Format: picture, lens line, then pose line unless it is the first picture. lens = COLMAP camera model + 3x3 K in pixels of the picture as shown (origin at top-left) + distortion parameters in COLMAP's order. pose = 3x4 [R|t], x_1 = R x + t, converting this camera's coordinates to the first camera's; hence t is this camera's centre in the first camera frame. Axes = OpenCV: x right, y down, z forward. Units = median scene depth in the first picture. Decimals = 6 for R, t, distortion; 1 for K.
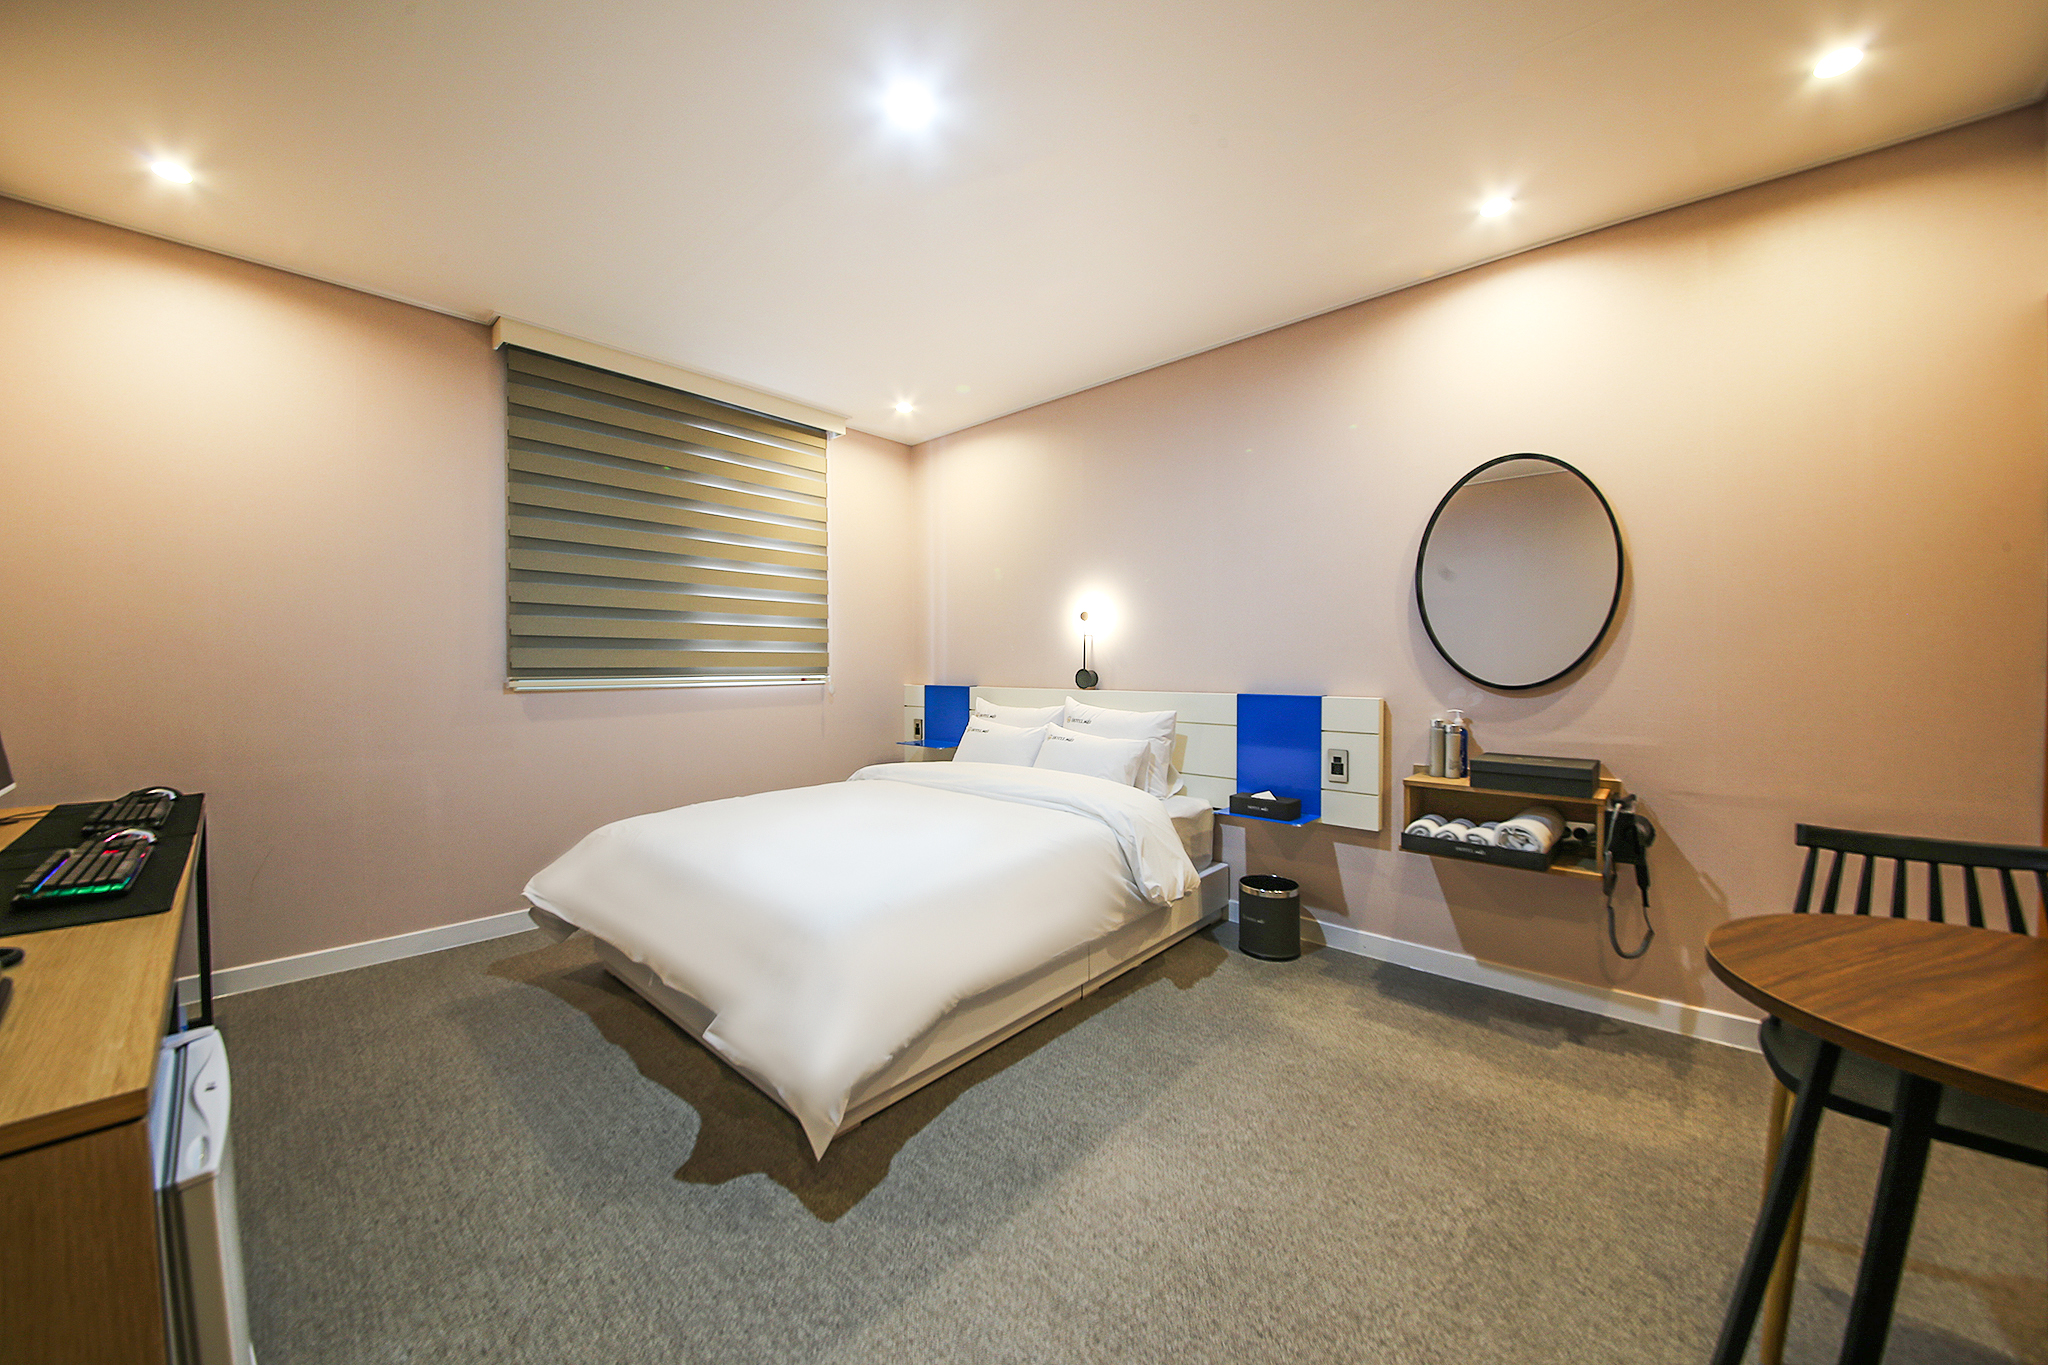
lens RADIAL K [[733.2, 0, 1032.0], [0, 733.2, 683.6], [0, 0, 1]] dist [0.008892, -0.001468]
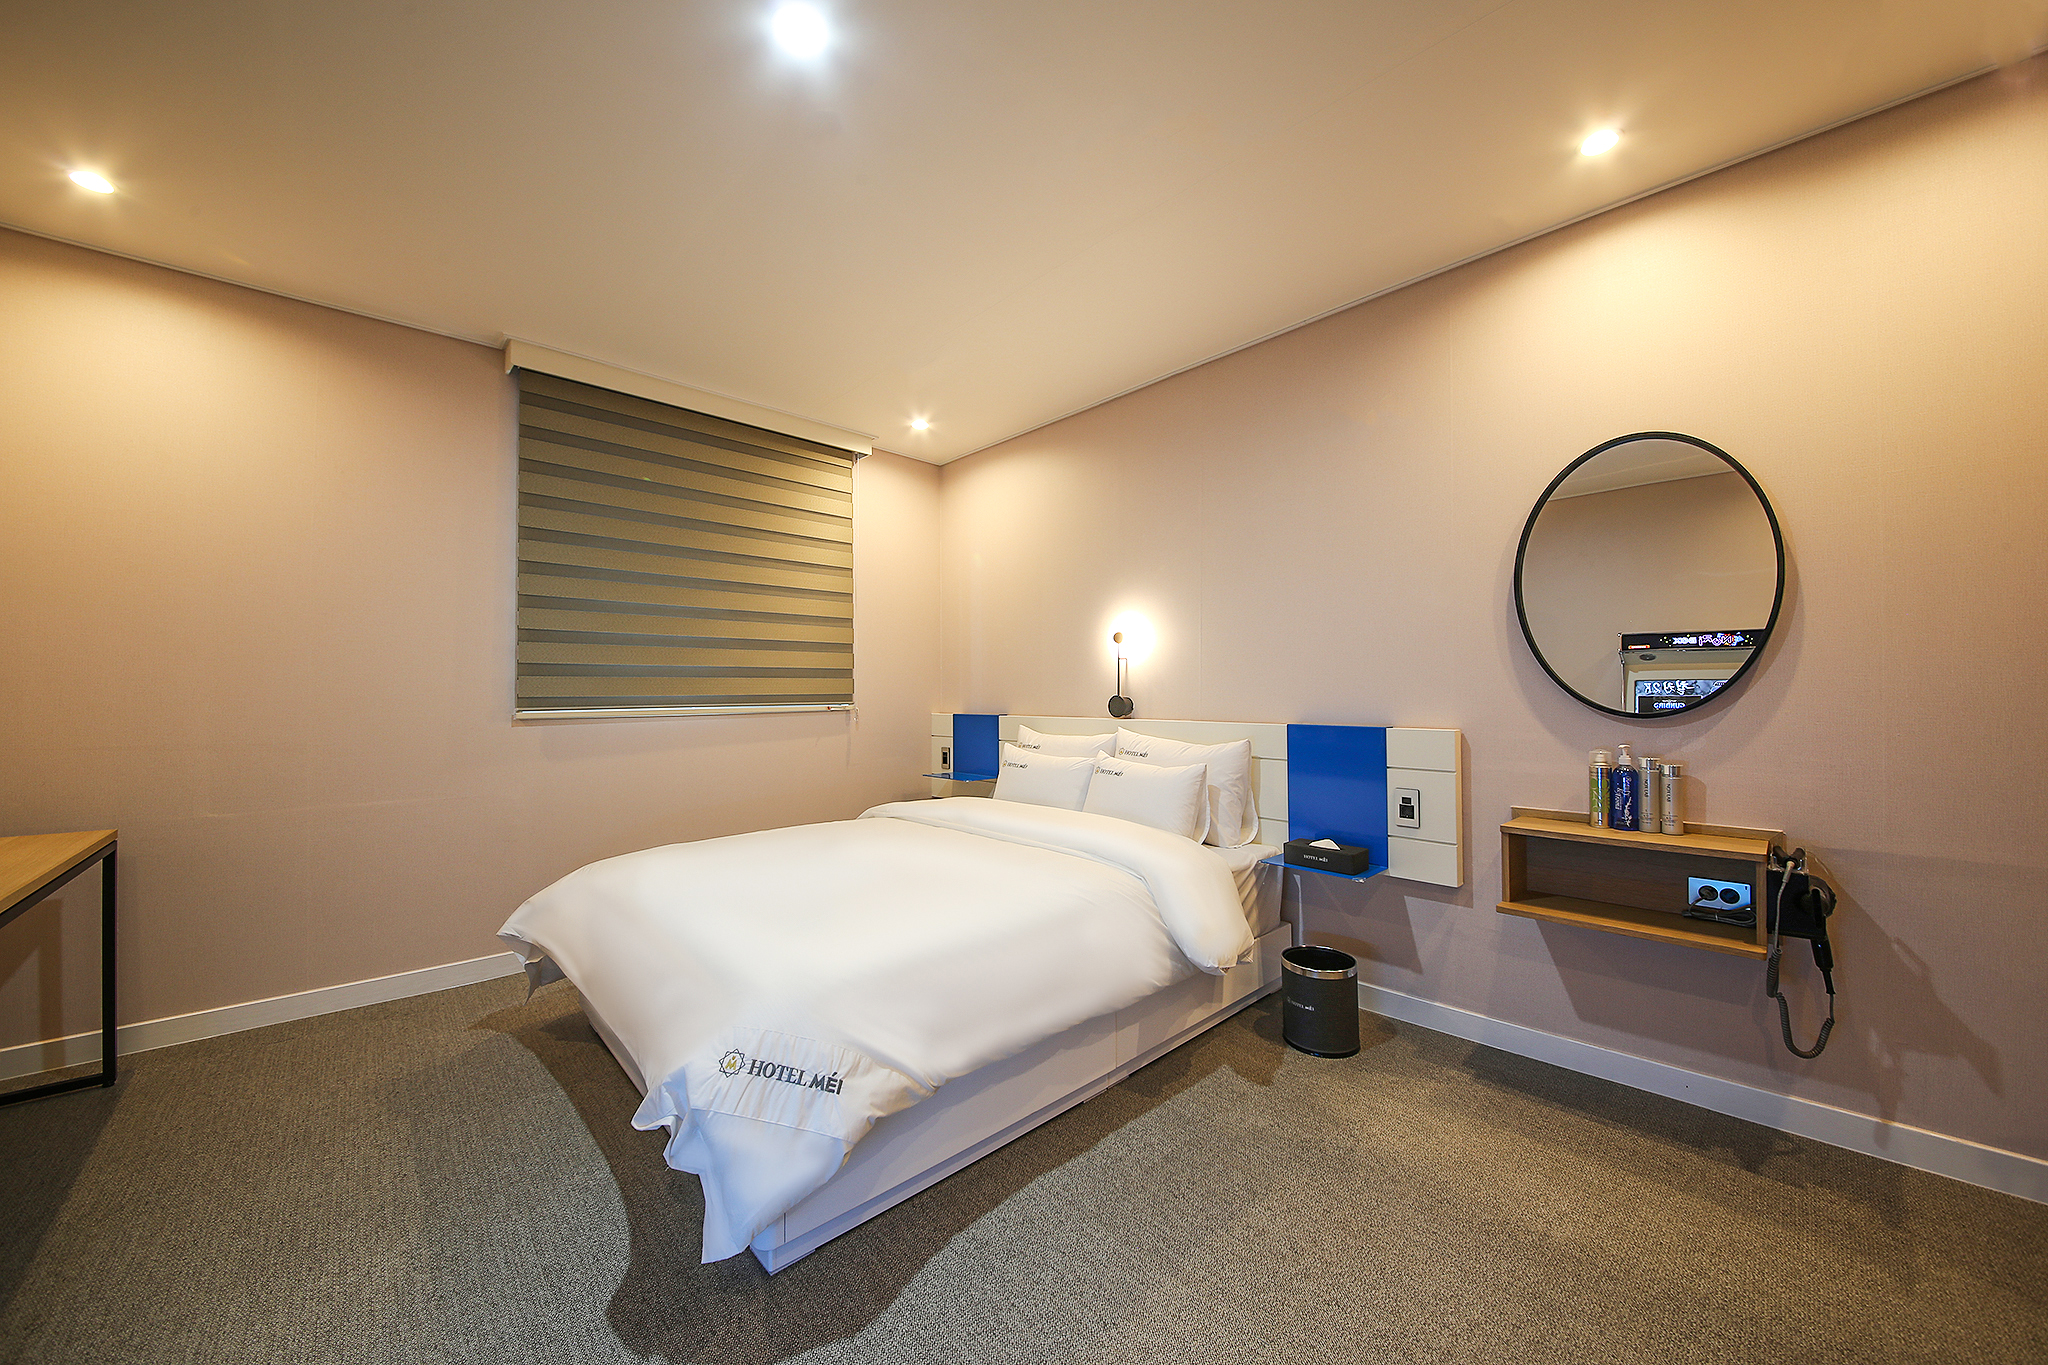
lens RADIAL K [[733.2, 0, 1015.4], [0, 733.2, 690.4], [0, 0, 1]] dist [0.008892, -0.001468]
pose [[0.994139, -0.003732, -0.108042, 0.052227], [0.000519, 0.999557, -0.029748, -0.000069], [0.108105, 0.029518, 0.993701, 0.099627]]
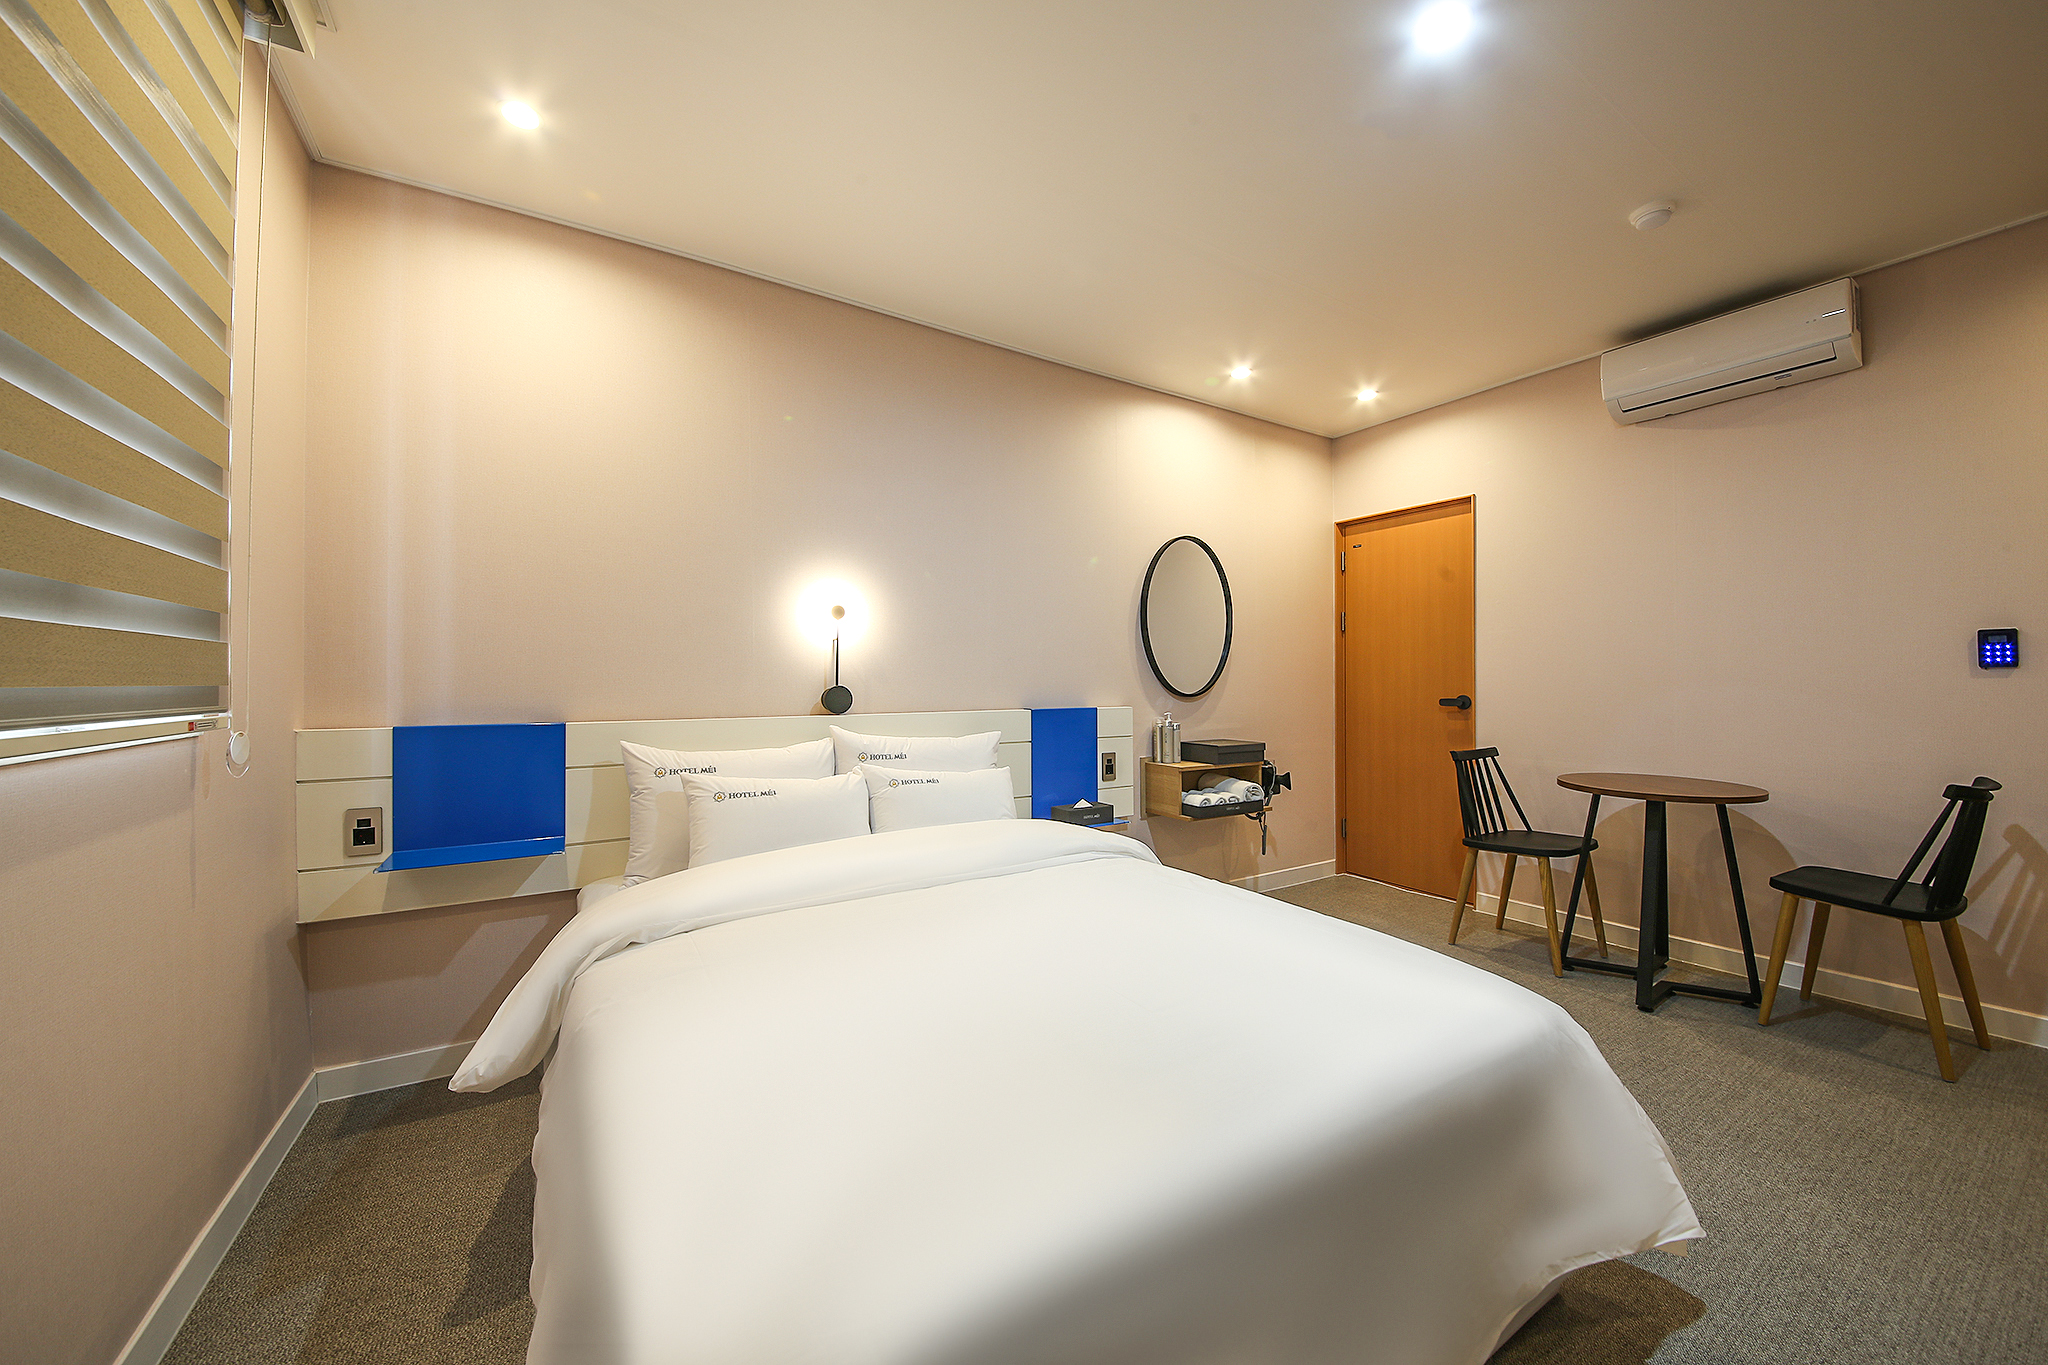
lens RADIAL K [[733.2, 0, 1059.1], [0, 733.2, 677.5], [0, 0, 1]] dist [0.008892, -0.001468]
pose [[0.252947, 0.000791, 0.967480, -0.694380], [0.027595, 0.999587, -0.008032, -0.020518], [-0.967087, 0.028730, 0.252821, 0.758640]]
